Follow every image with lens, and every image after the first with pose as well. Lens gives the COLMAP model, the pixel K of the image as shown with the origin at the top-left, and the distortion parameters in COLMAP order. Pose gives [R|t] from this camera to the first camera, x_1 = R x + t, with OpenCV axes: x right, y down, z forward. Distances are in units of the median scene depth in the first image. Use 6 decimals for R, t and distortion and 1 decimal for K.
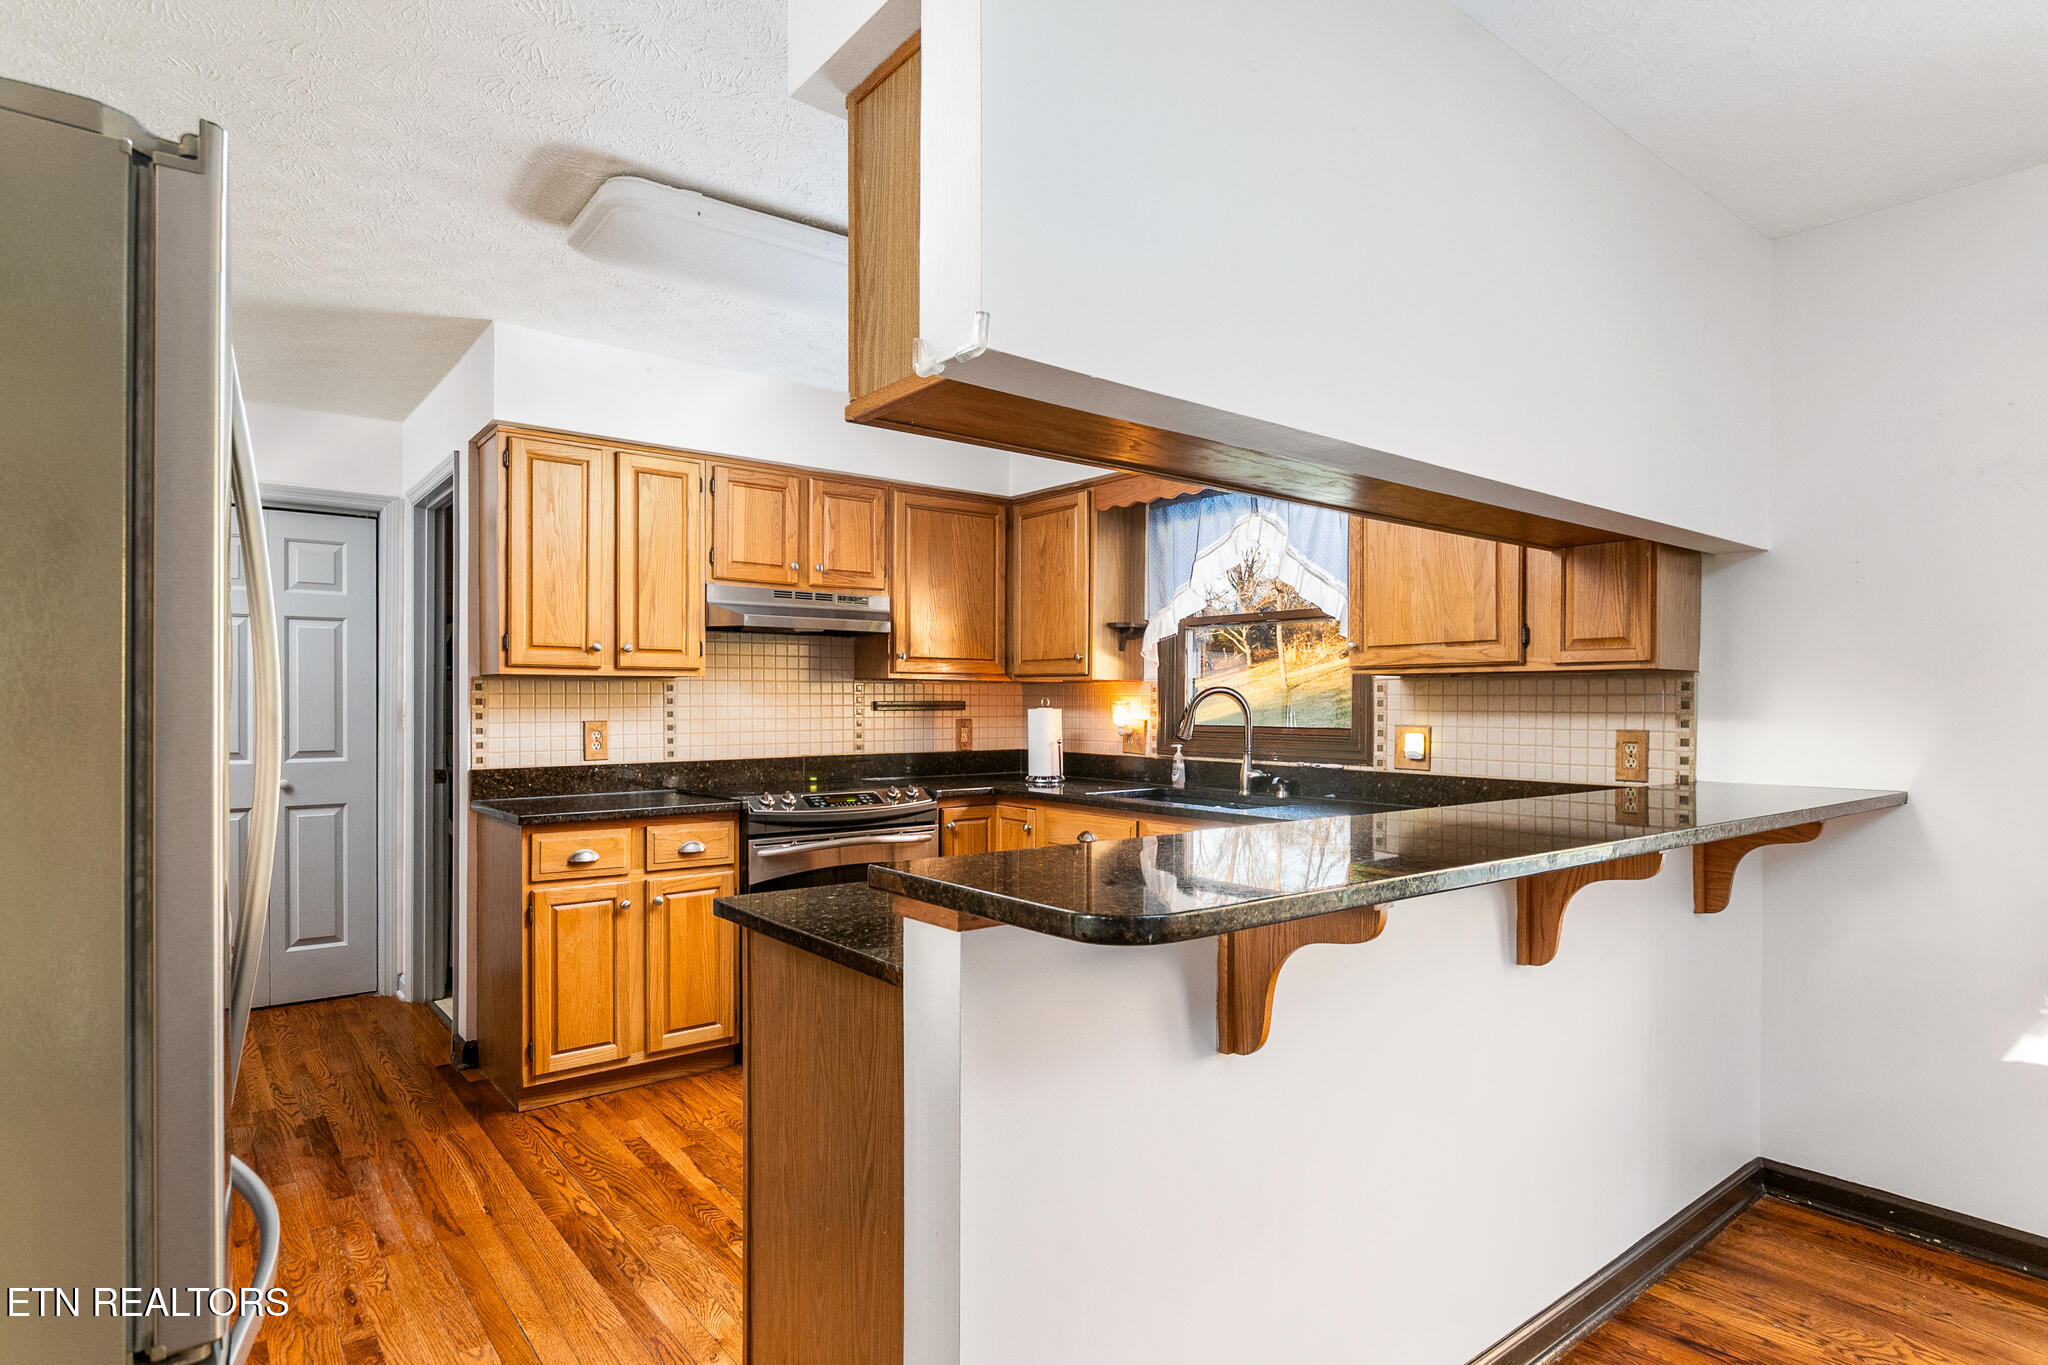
lens RADIAL K [[1097.0, 0, 1028.6], [0, 1097.0, 698.7], [0, 0, 1]] dist [-0.002643, -0.000518]
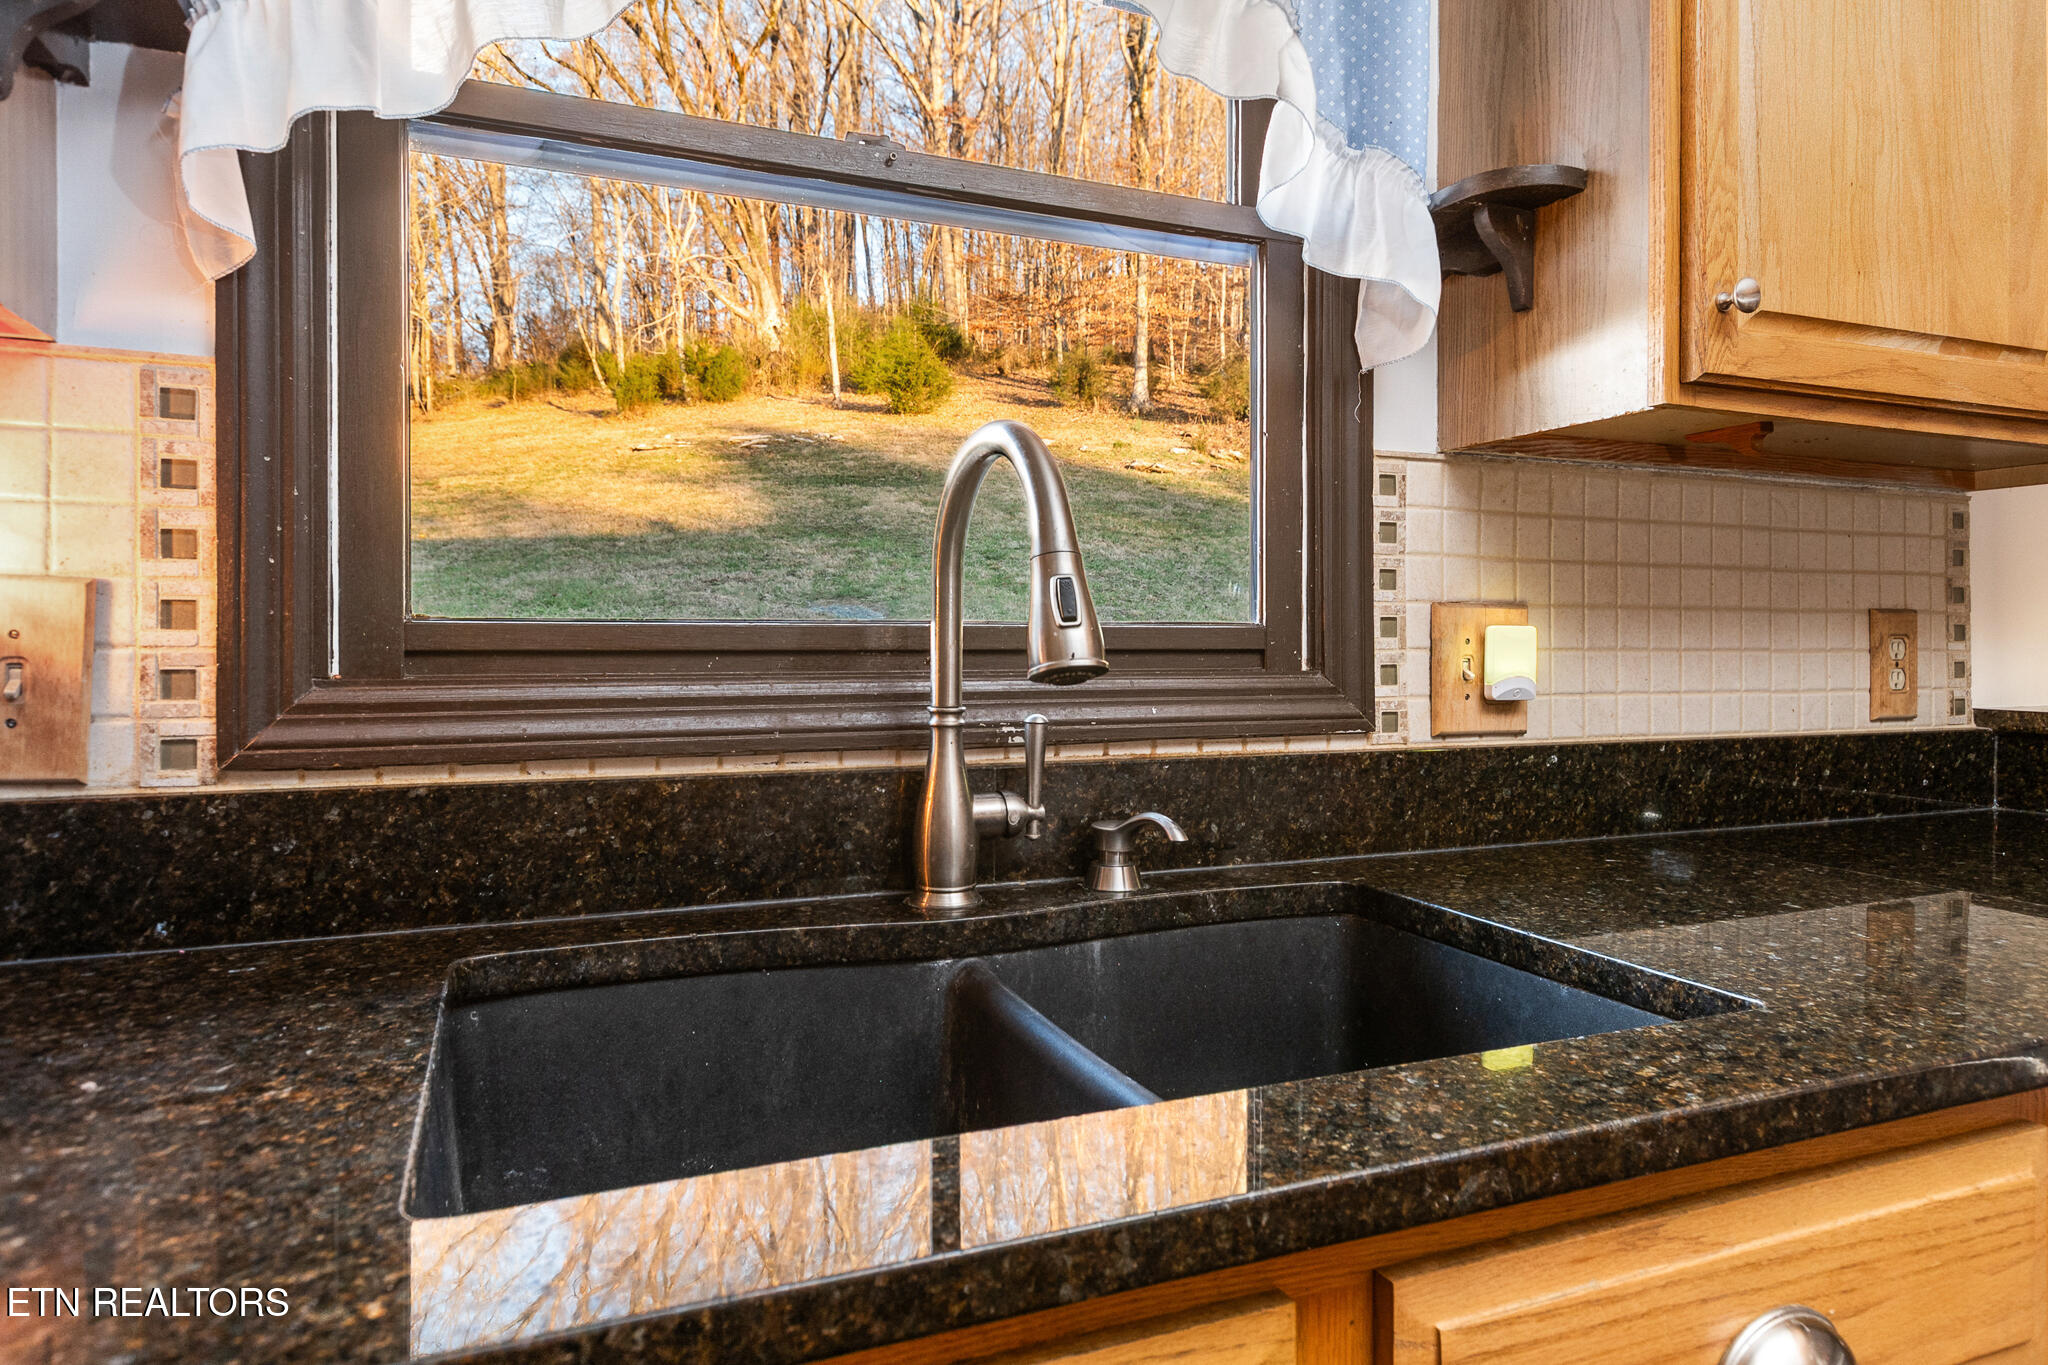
lens RADIAL K [[1240.4, 0, 1030.7], [0, 1240.4, 642.3], [0, 0, 1]] dist [0.004689, 0.000738]
pose [[0.265703, -0.001263, 0.964054, -0.056718], [-0.001633, 0.999997, 0.001761, 0.041631], [-0.964054, -0.002042, 0.265700, 1.179004]]
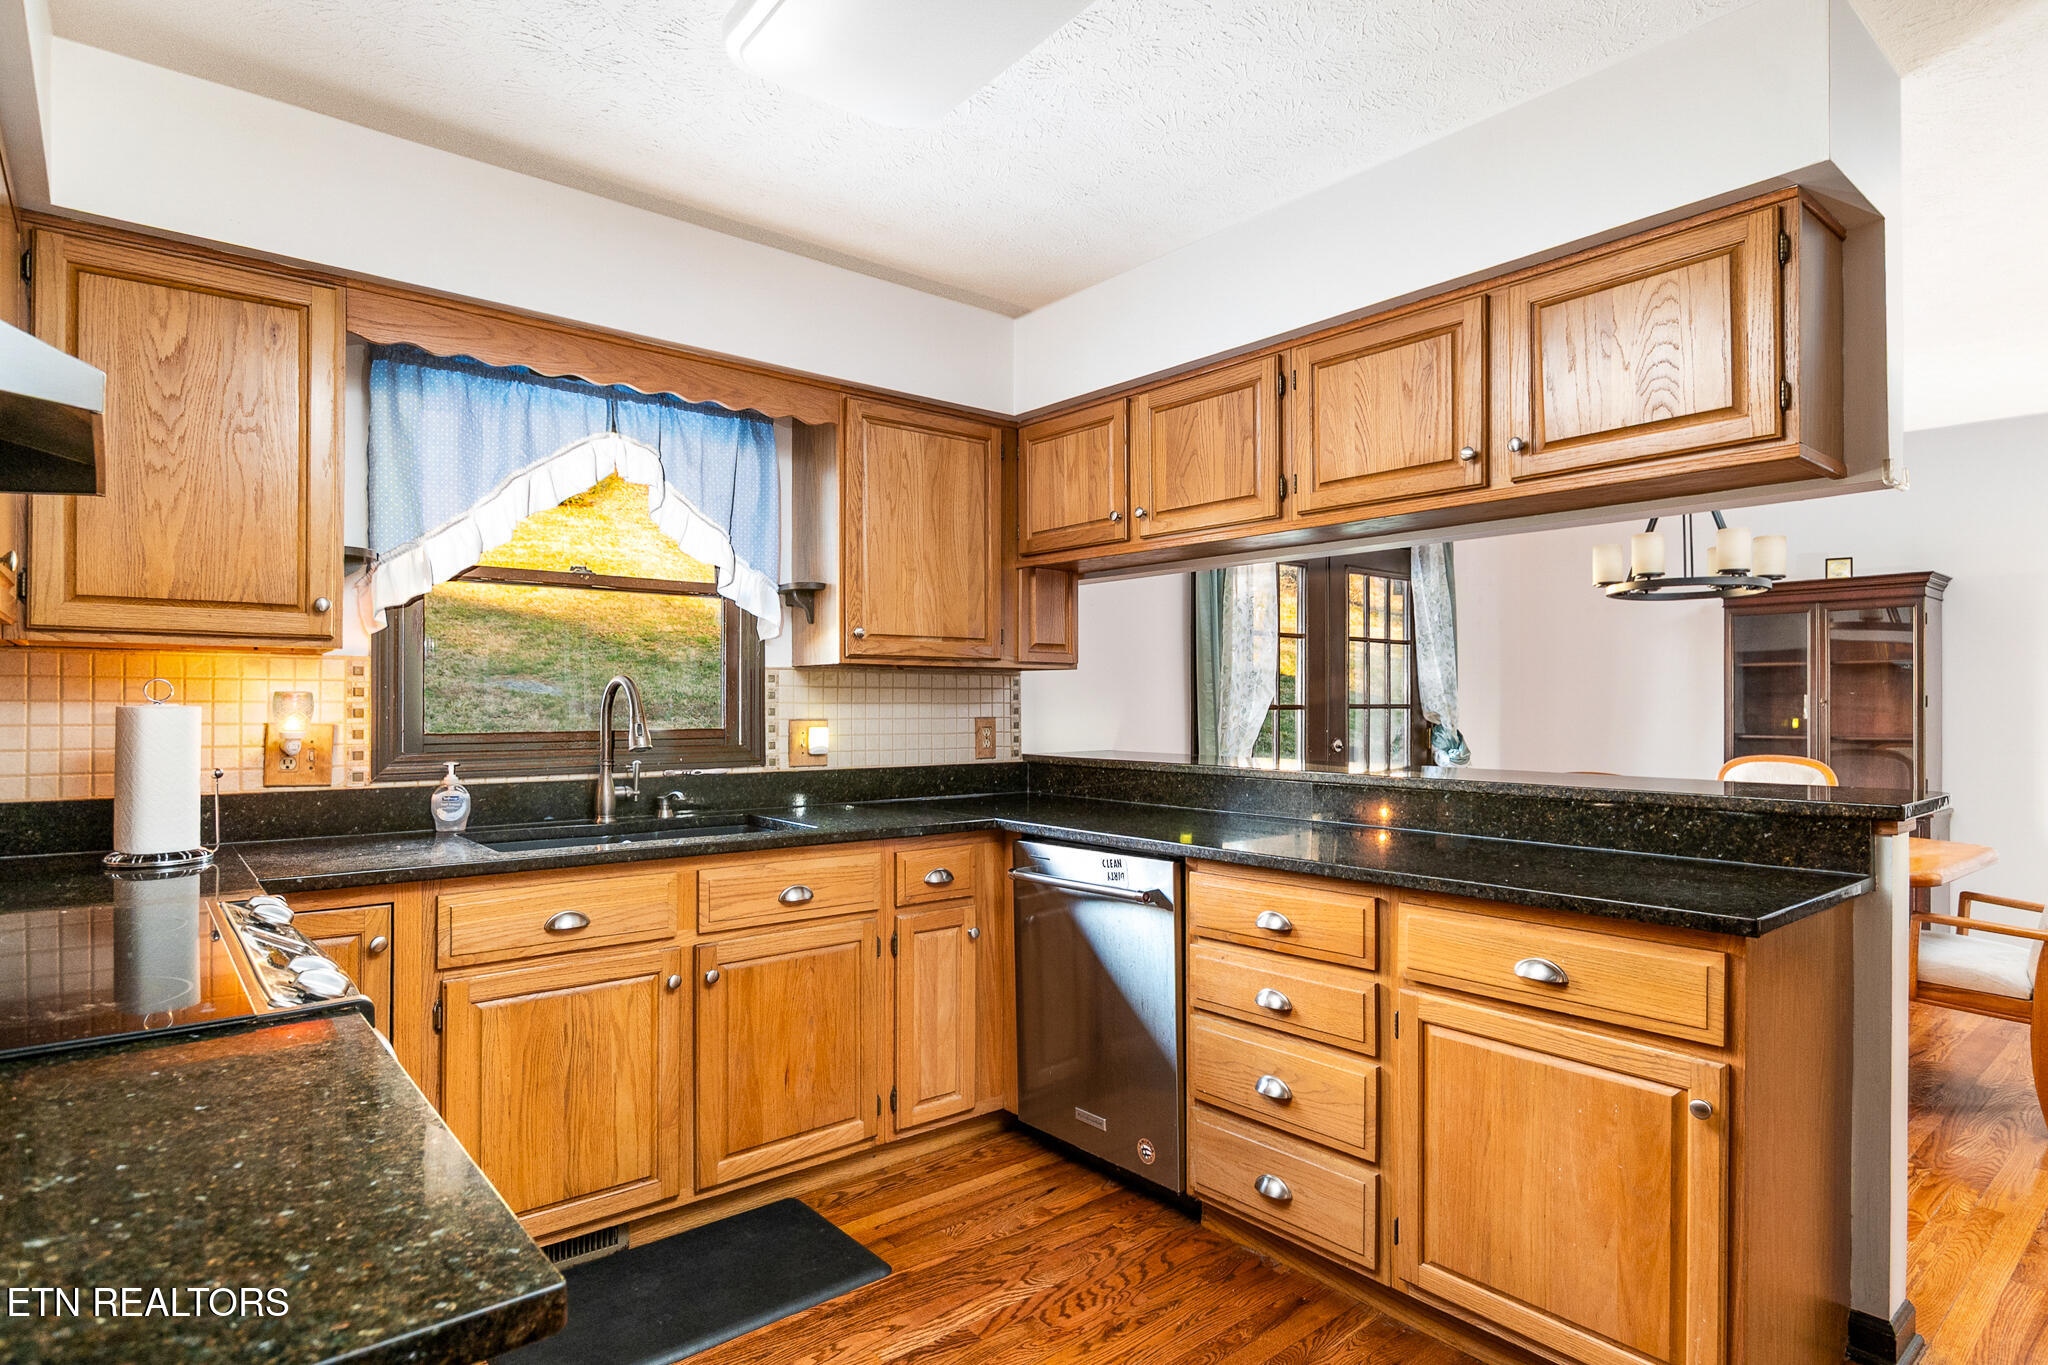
lens RADIAL K [[1097.0, 0, 1028.6], [0, 1097.0, 698.7], [0, 0, 1]] dist [-0.002643, -0.000518]
pose [[-0.027555, 0.003029, 0.999616, -0.677906], [-0.000412, 0.999995, -0.003042, 0.011181], [-0.999620, -0.000496, -0.027554, 0.957561]]
